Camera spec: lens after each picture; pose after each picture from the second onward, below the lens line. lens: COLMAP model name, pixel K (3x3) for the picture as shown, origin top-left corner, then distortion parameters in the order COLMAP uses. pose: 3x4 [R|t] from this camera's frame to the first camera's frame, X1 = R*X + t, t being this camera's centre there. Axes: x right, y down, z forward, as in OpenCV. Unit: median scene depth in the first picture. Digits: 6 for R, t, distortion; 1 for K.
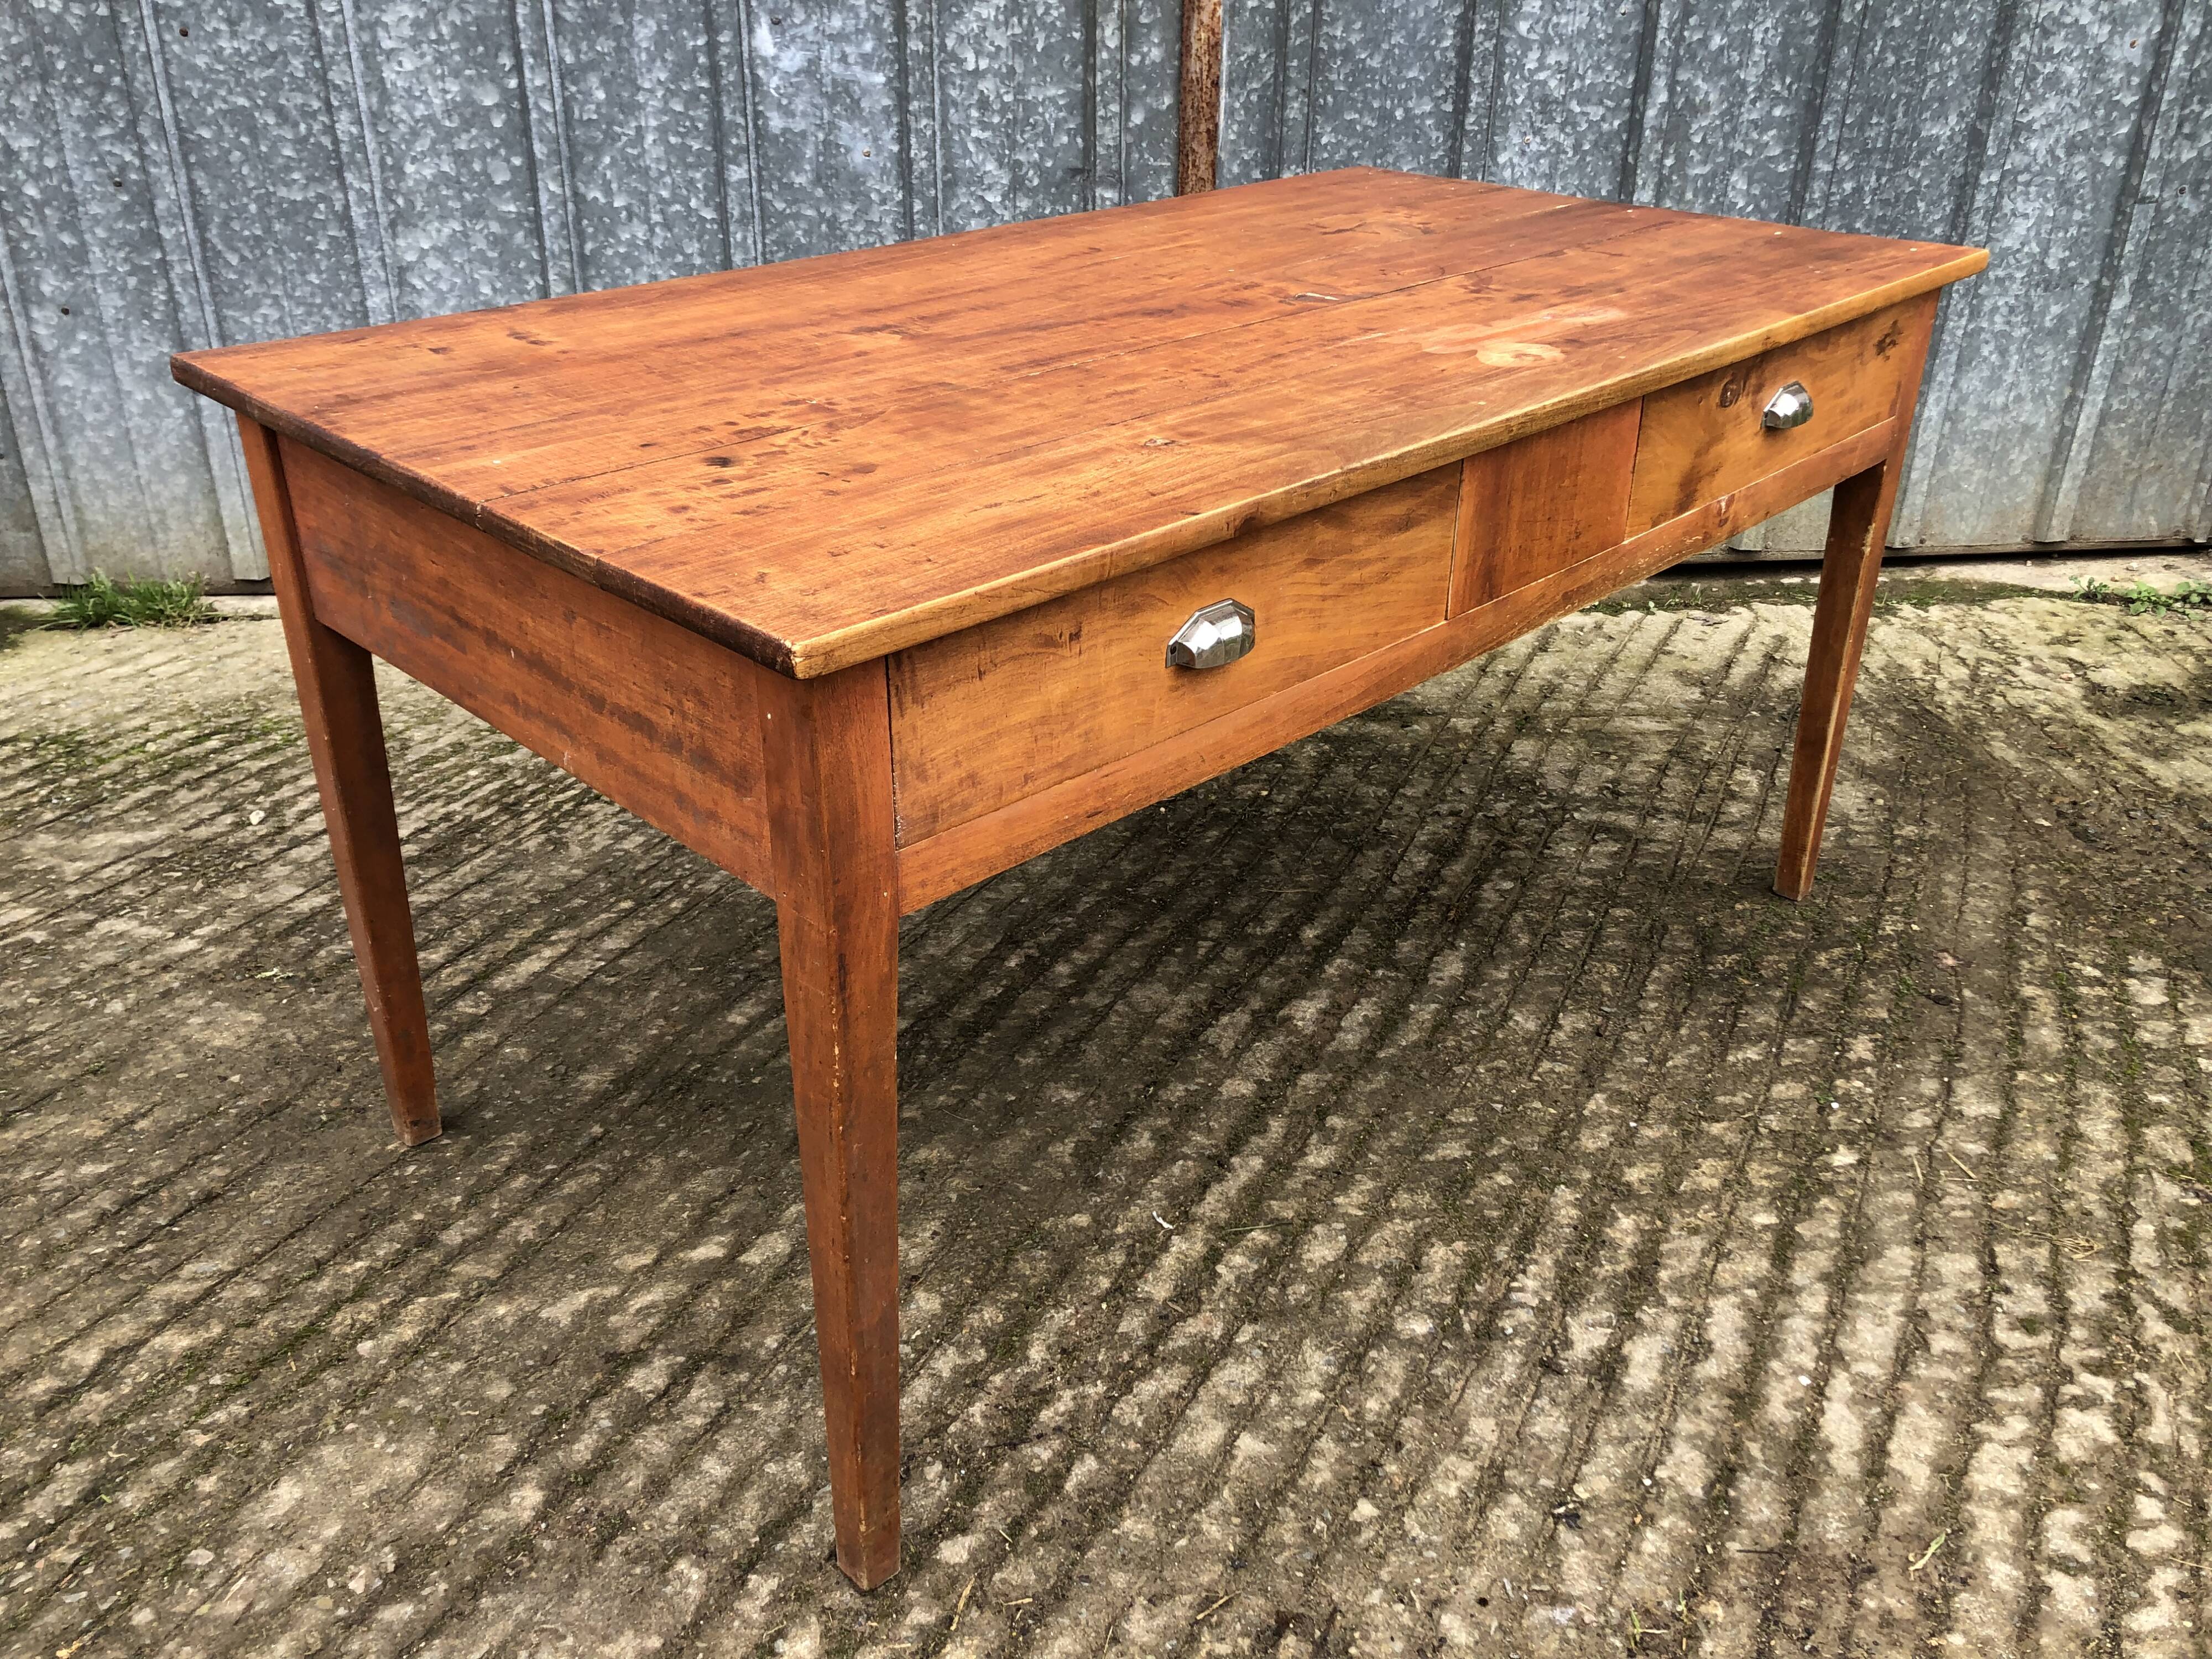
lens RADIAL K [[1777.7, 0, 1100.8], [0, 1777.7, 808.5], [0, 0, 1]] dist [0.005057, 0.014317]
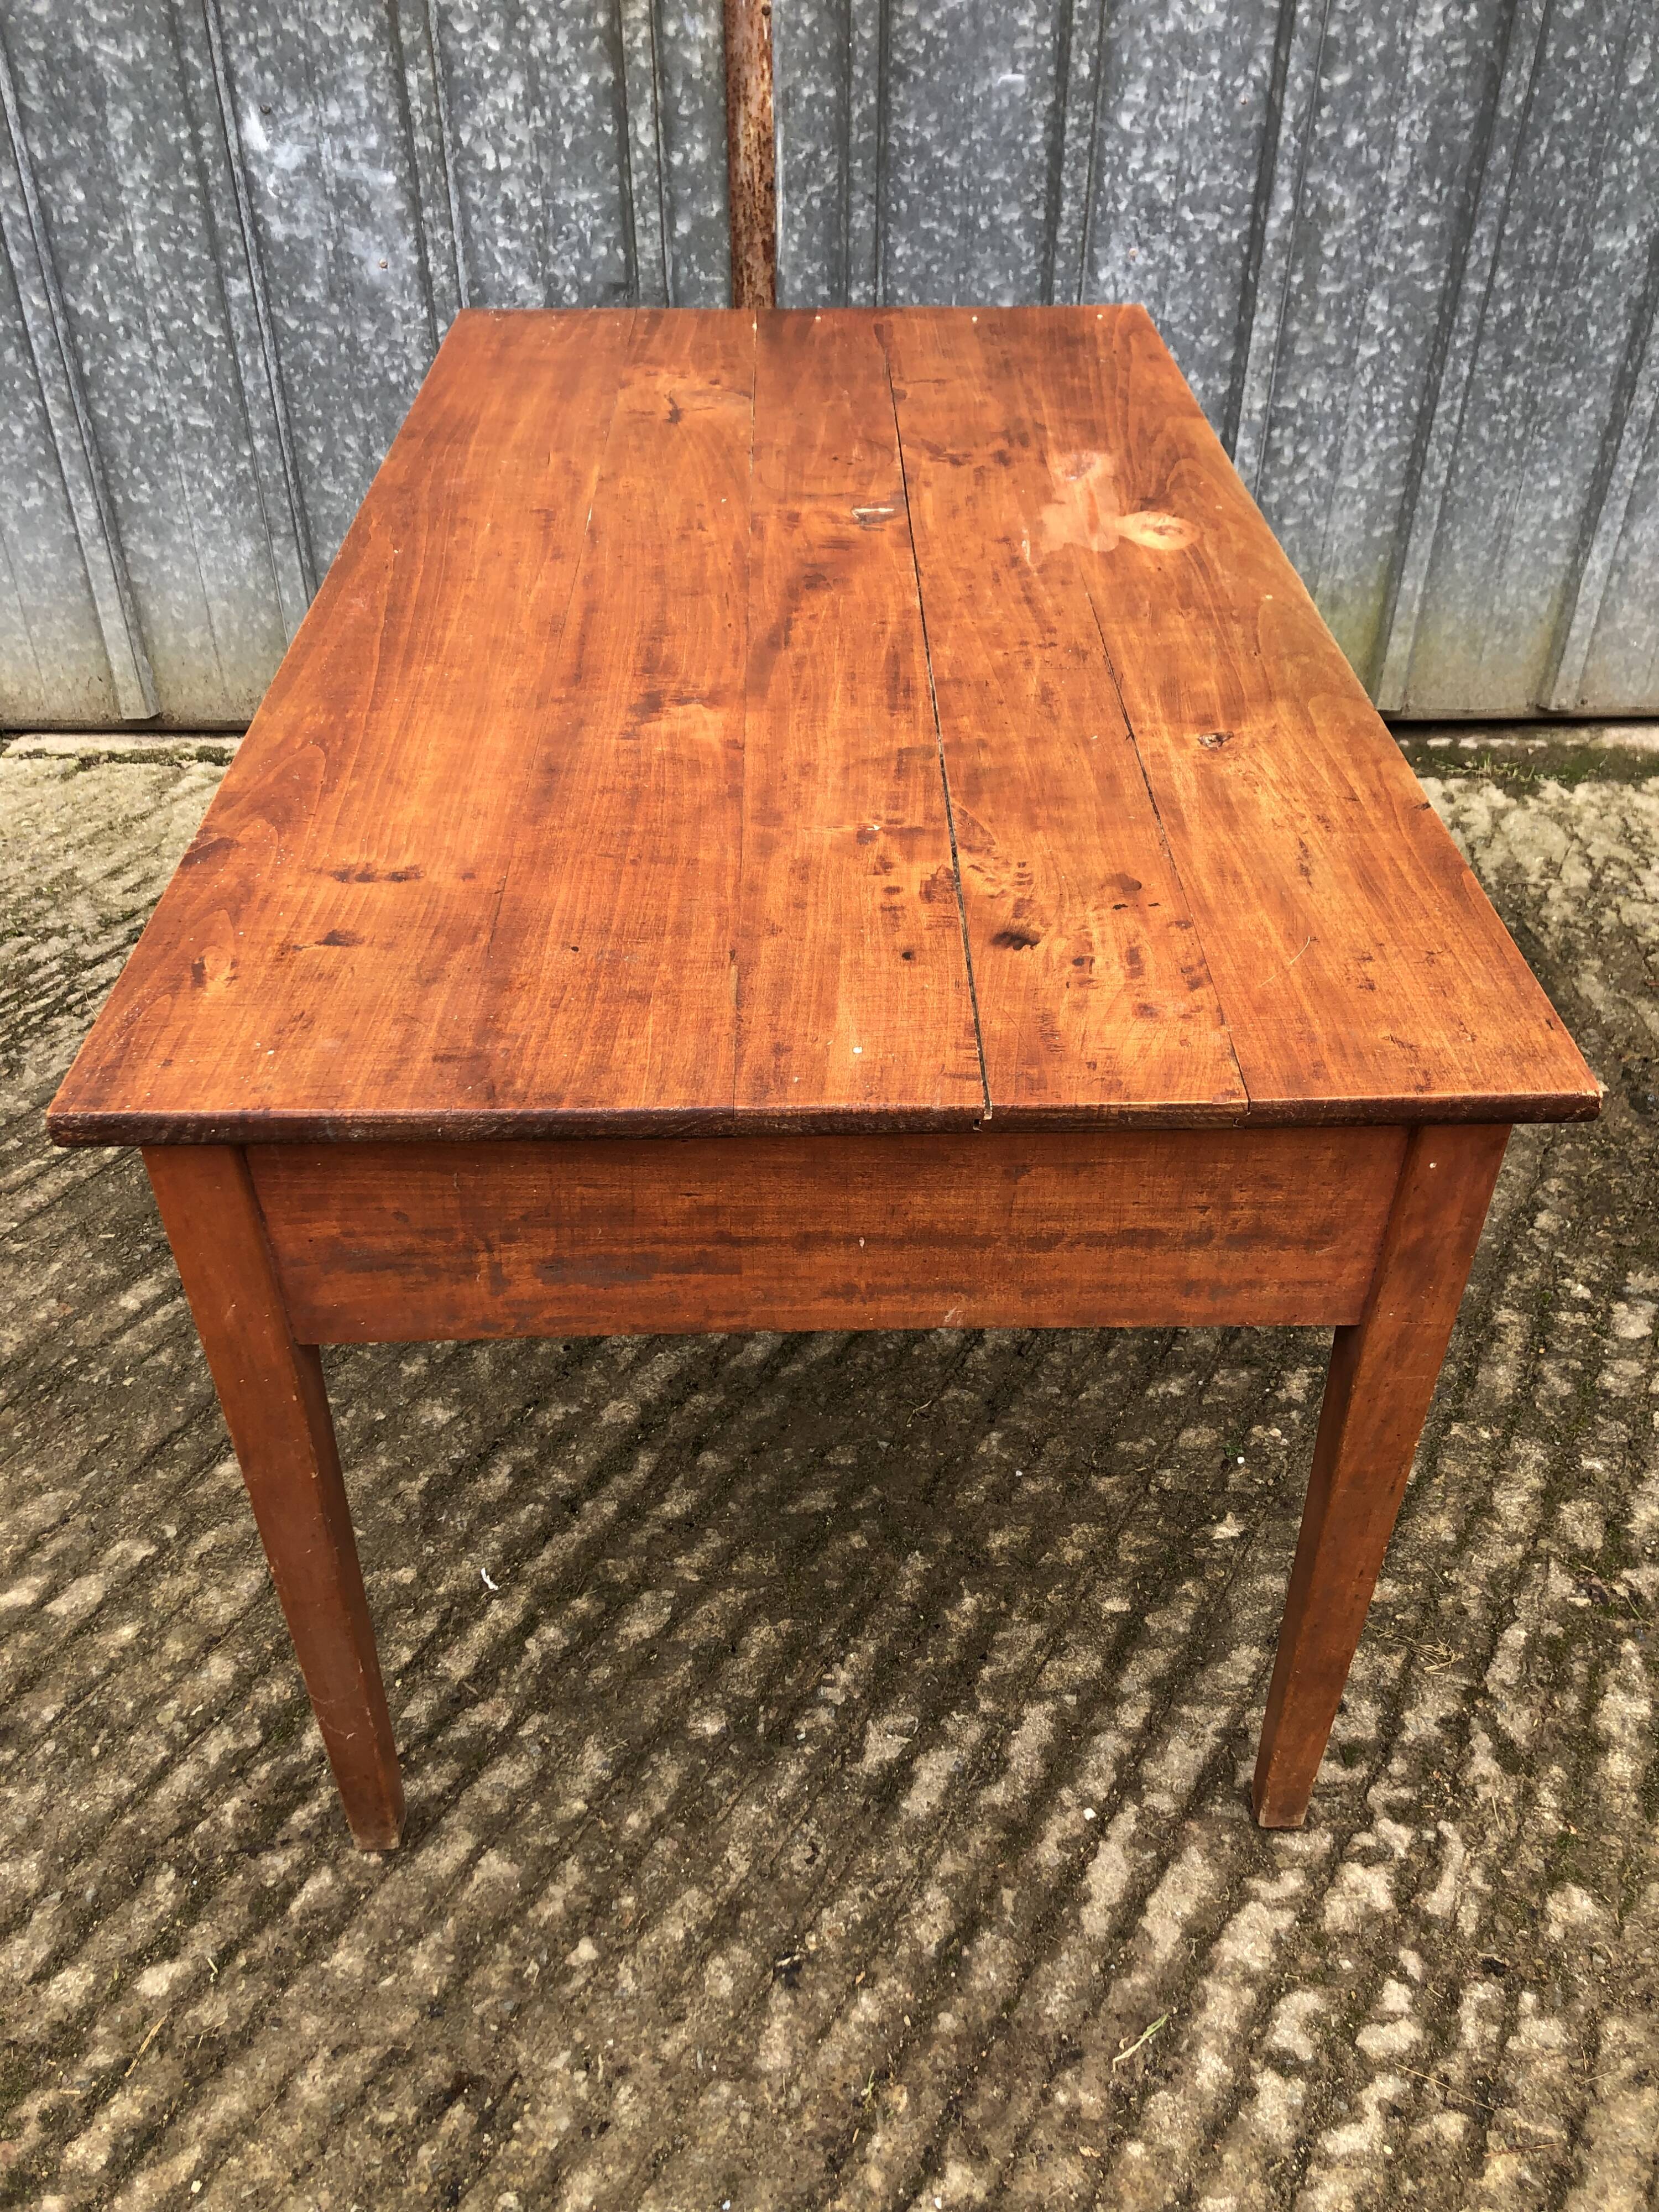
lens RADIAL K [[1777.7, 0, 841.8], [0, 1777.7, 1079.7], [0, 0, 1]] dist [0.005057, 0.014317]
pose [[0.998232, 0.033999, -0.048745, 0.161283], [-0.025347, 0.985418, 0.168252, -0.123977], [0.053754, -0.166719, 0.984538, 0.062649]]
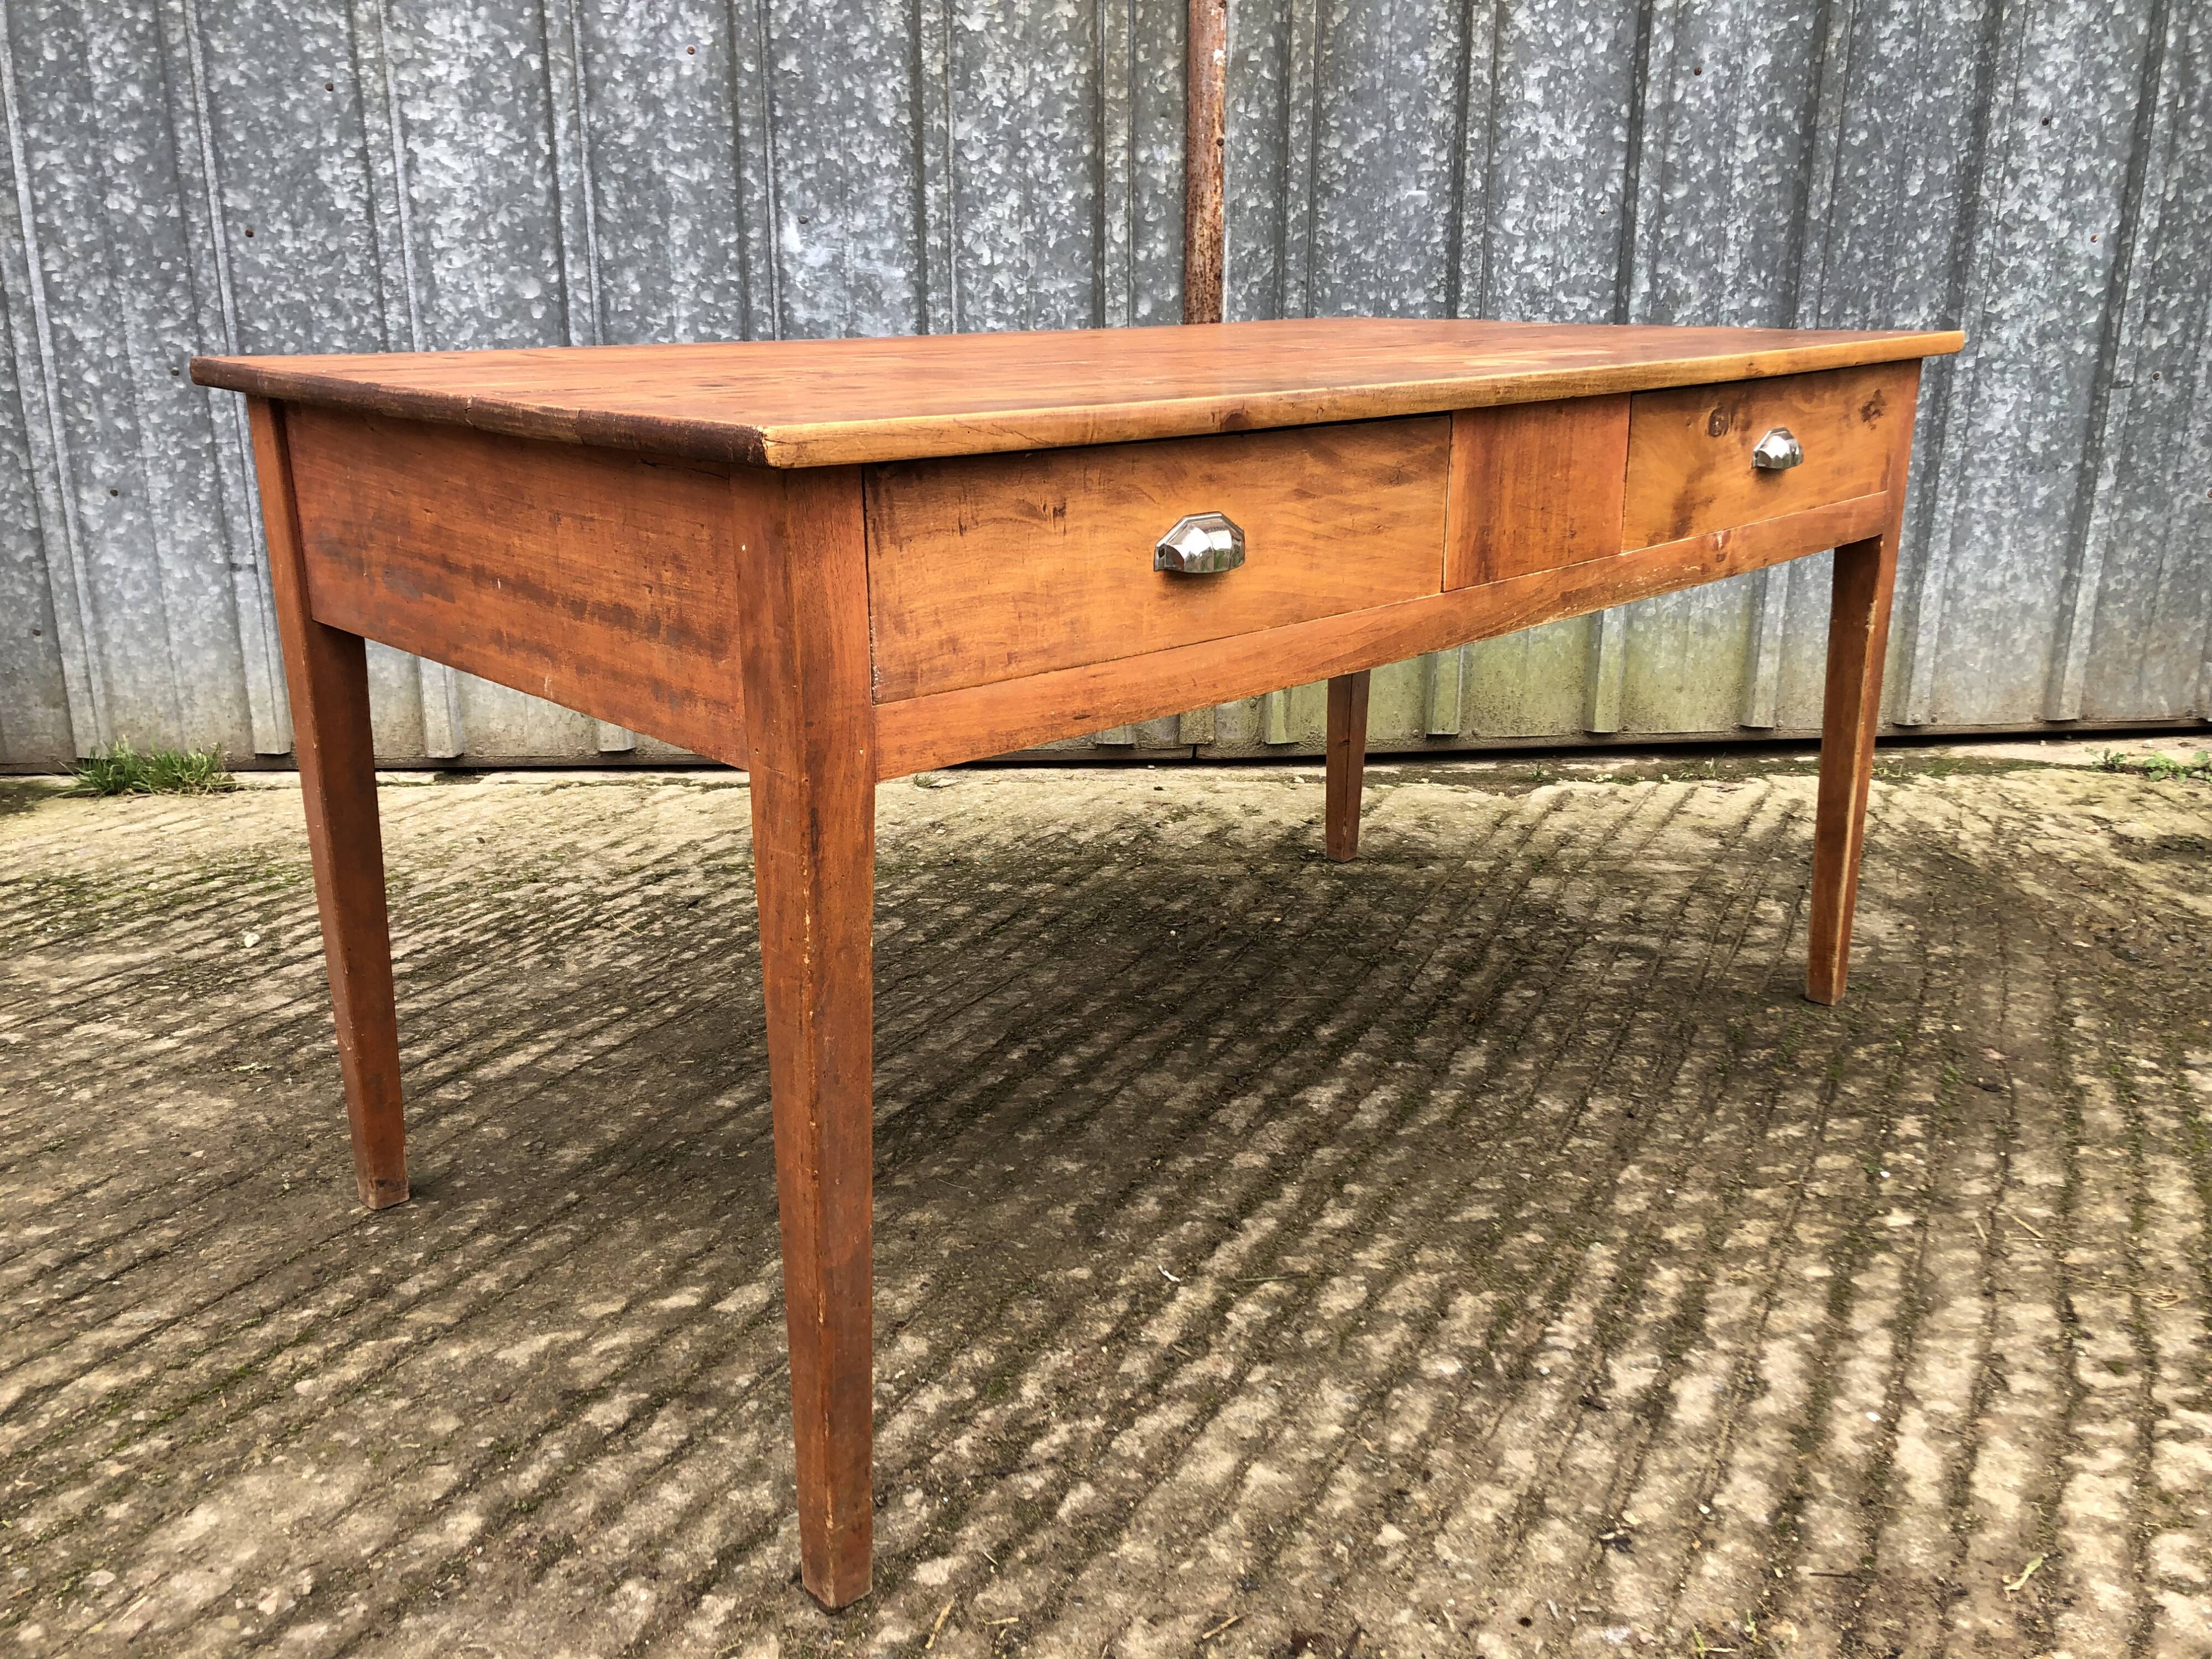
lens RADIAL K [[1777.7, 0, 1102.5], [0, 1777.7, 810.3], [0, 0, 1]] dist [0.005057, 0.014317]
pose [[0.999900, -0.005073, -0.013202, 0.008303], [0.002535, 0.982619, -0.185619, 0.101270], [0.013914, 0.185566, 0.982533, 0.023101]]
